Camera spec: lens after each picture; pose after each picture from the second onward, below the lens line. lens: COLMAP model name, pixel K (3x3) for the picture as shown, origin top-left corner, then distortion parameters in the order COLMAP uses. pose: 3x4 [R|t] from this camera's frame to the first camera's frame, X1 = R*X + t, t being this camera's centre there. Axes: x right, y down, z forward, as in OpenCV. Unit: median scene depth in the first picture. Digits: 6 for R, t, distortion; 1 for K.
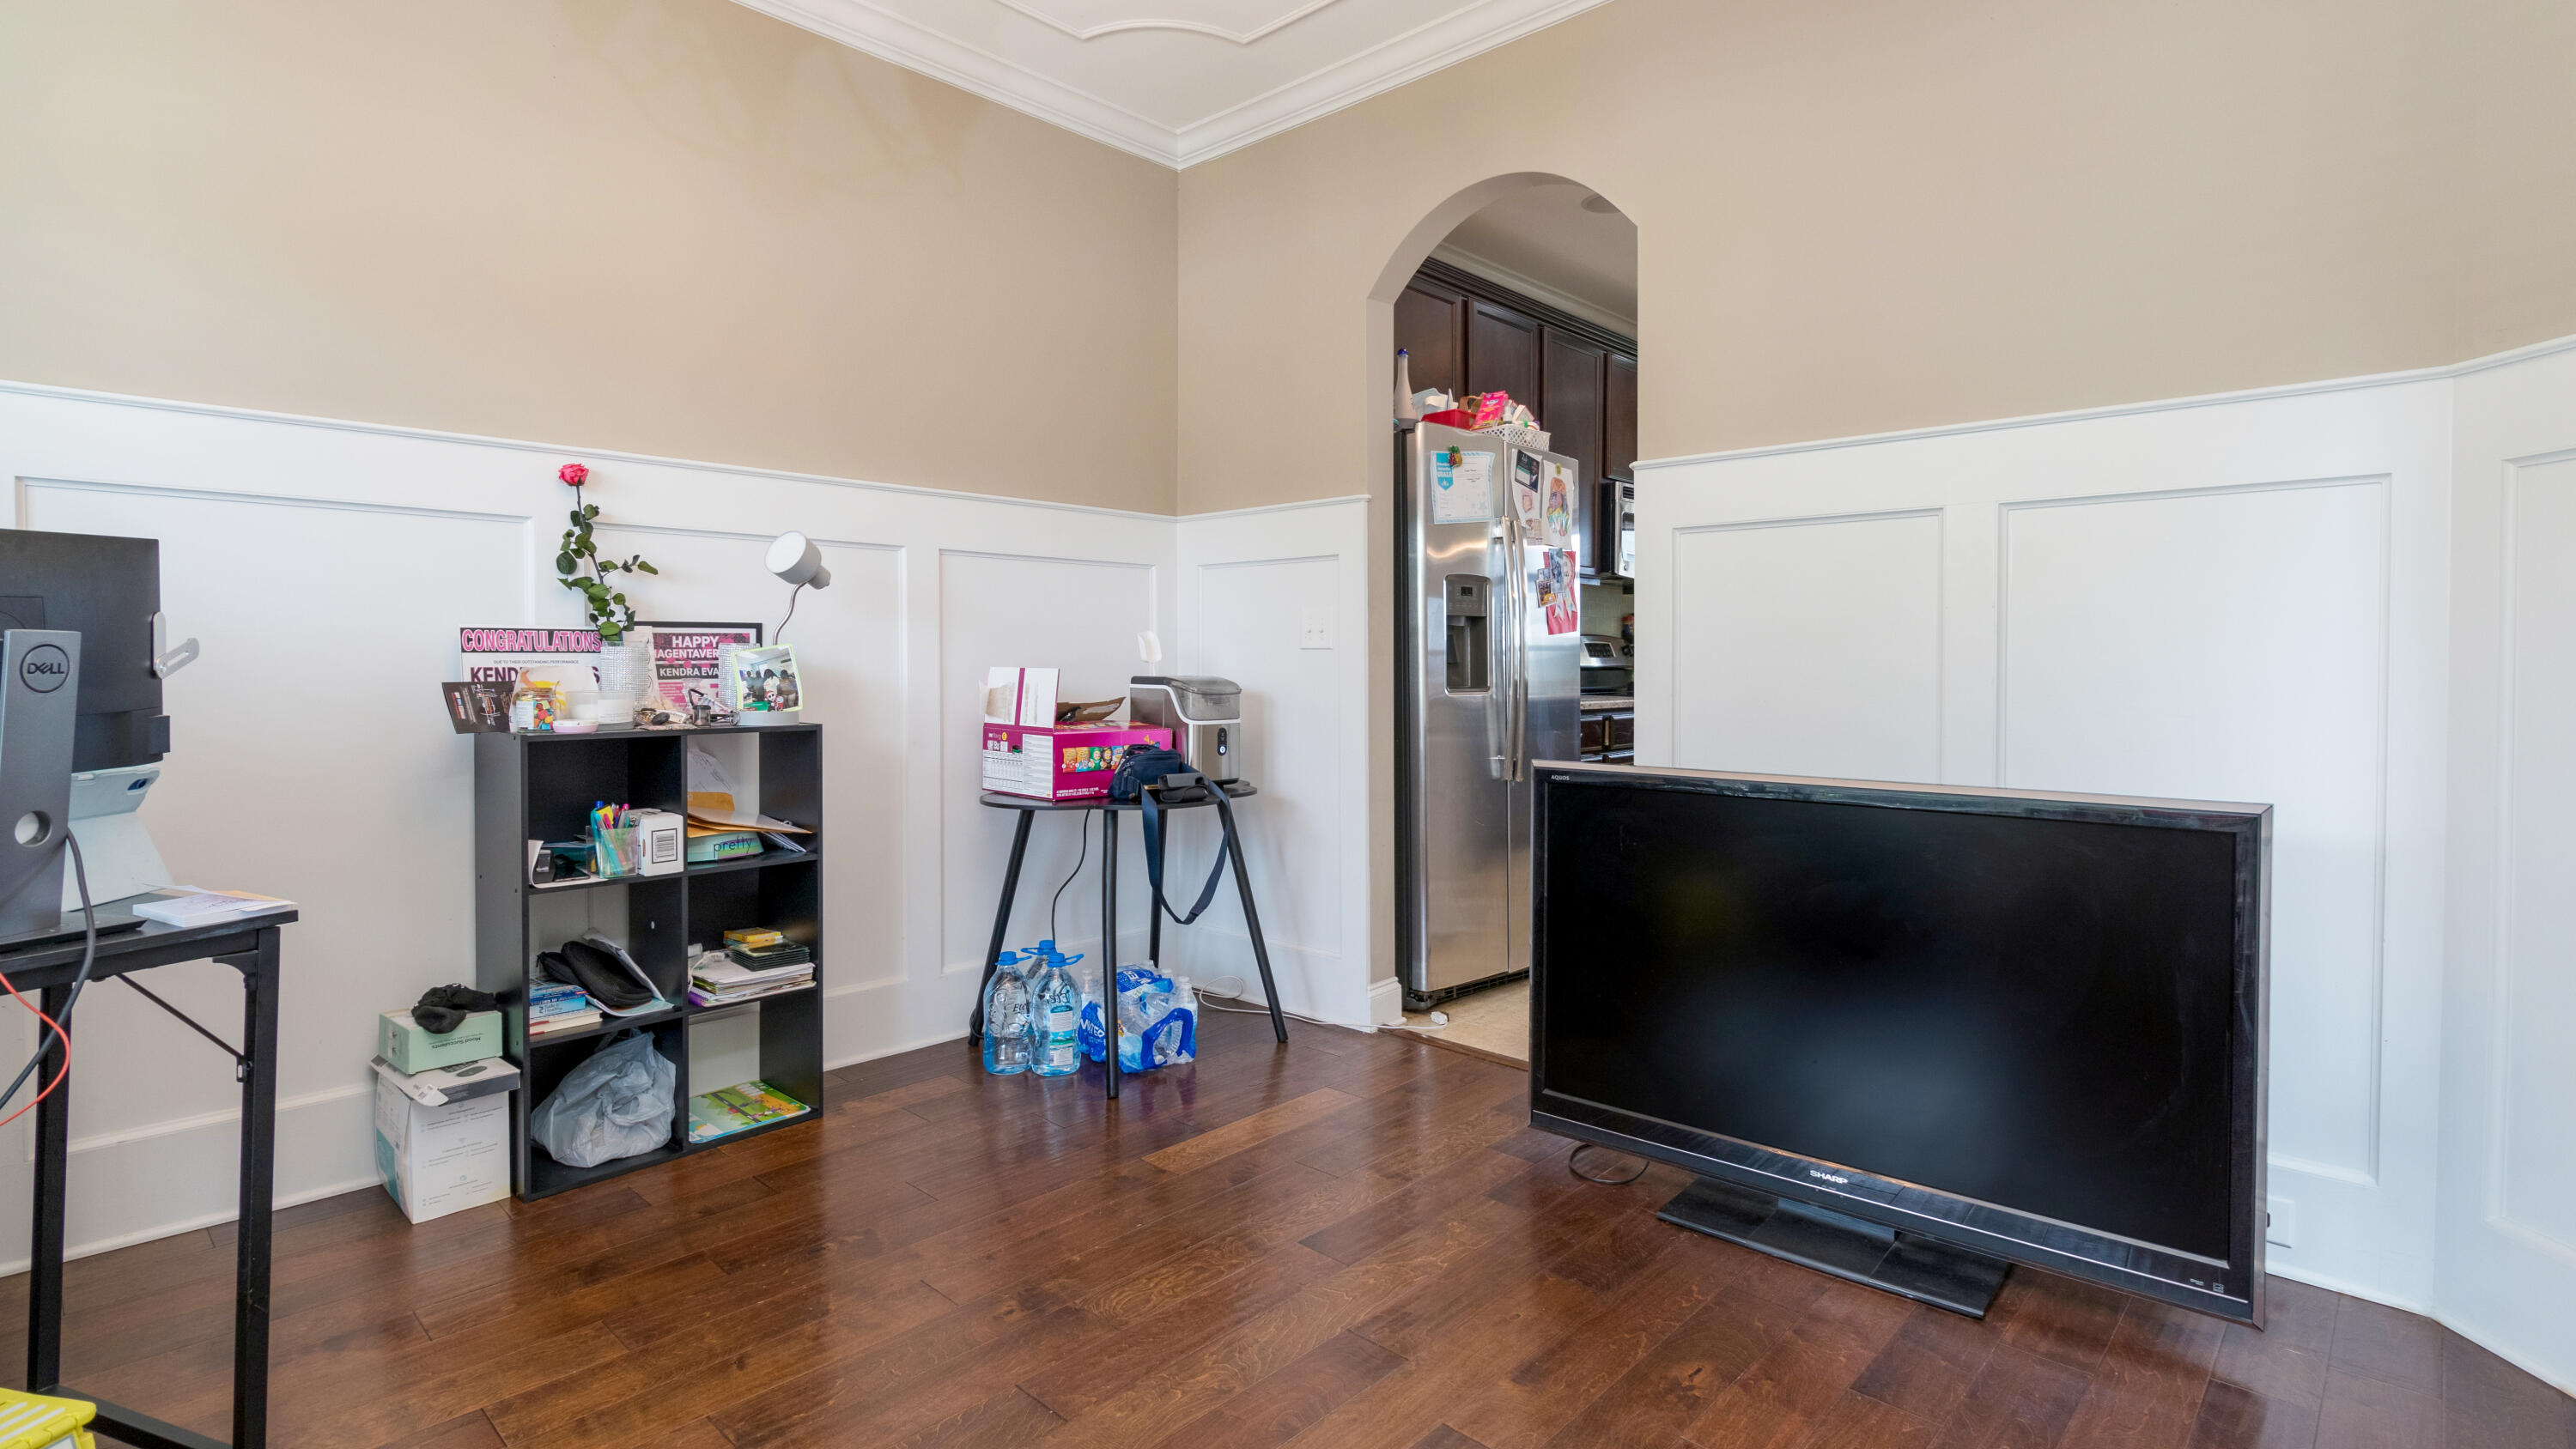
lens RADIAL K [[1205.4, 0, 1297.3], [0, 1205.4, 685.8], [0, 0, 1]] dist [-0.001868, -0.001045]
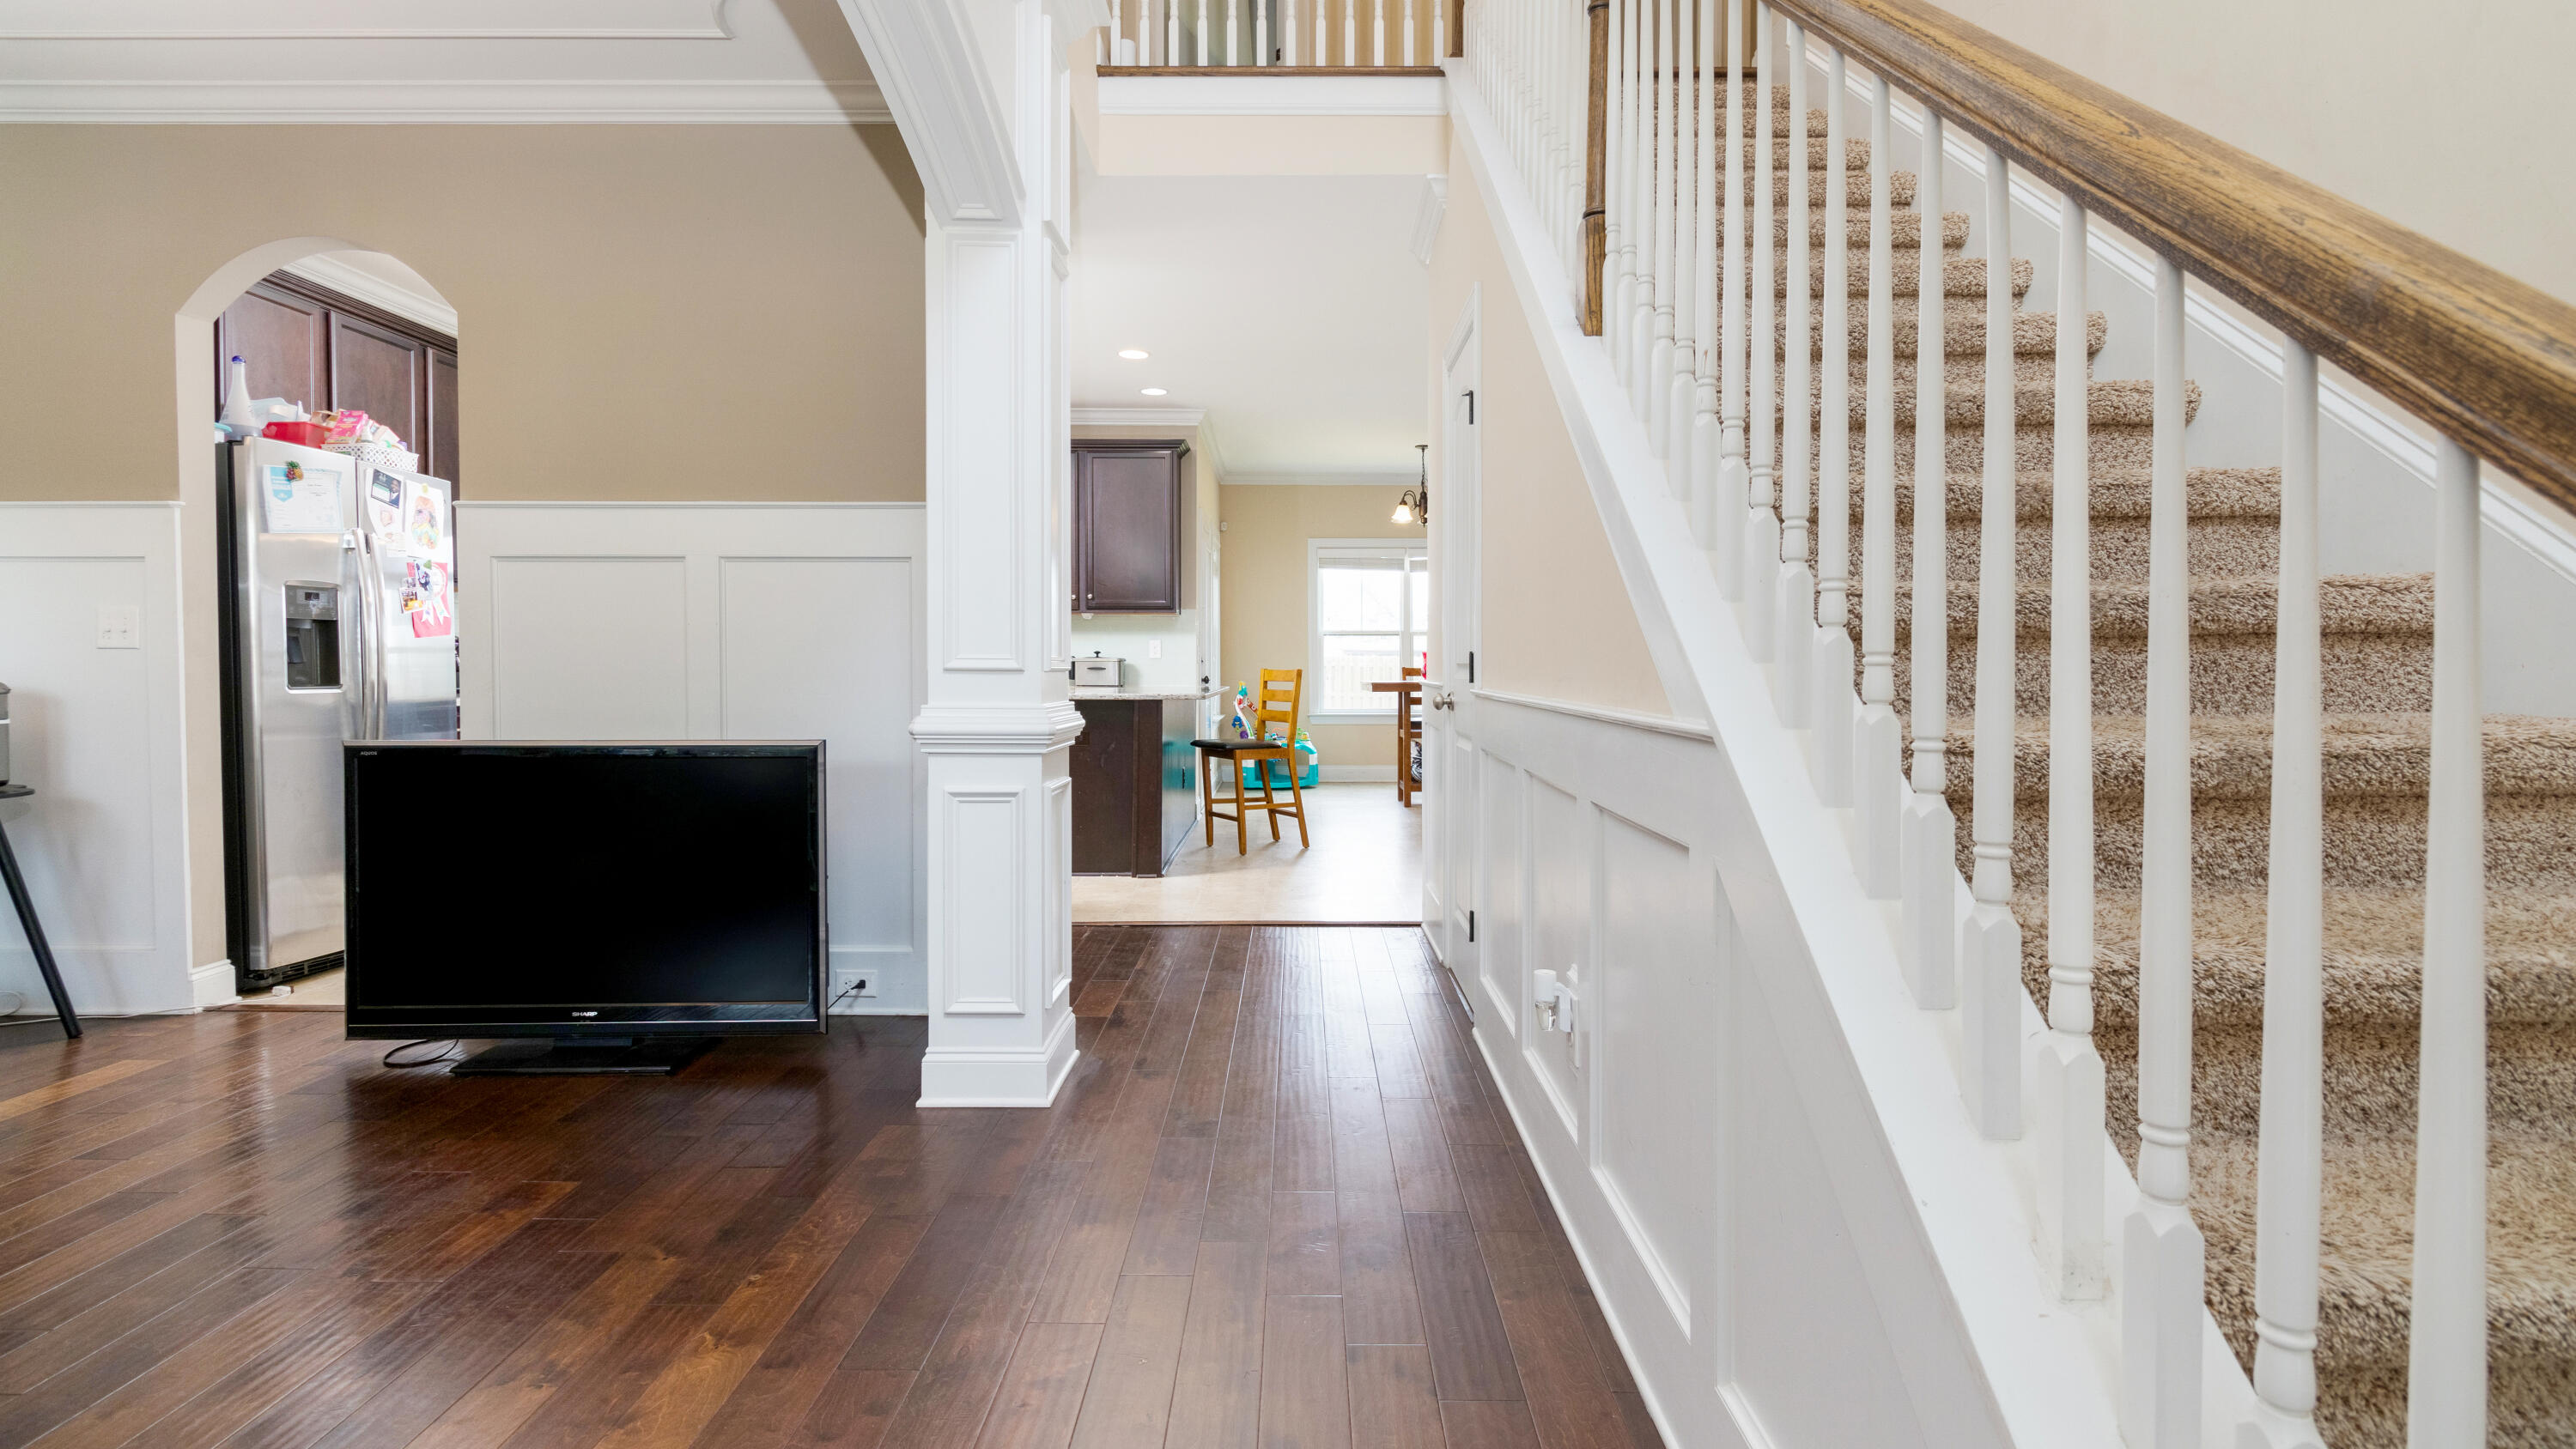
lens RADIAL K [[1223.4, 0, 1296.9], [0, 1223.4, 684.7], [0, 0, 1]] dist [-0.001511, -0.001099]
pose [[0.734692, -0.011464, 0.678304, 0.045801], [0.013543, 0.999906, 0.002230, 0.010707], [-0.678265, 0.007548, 0.734778, -0.412546]]
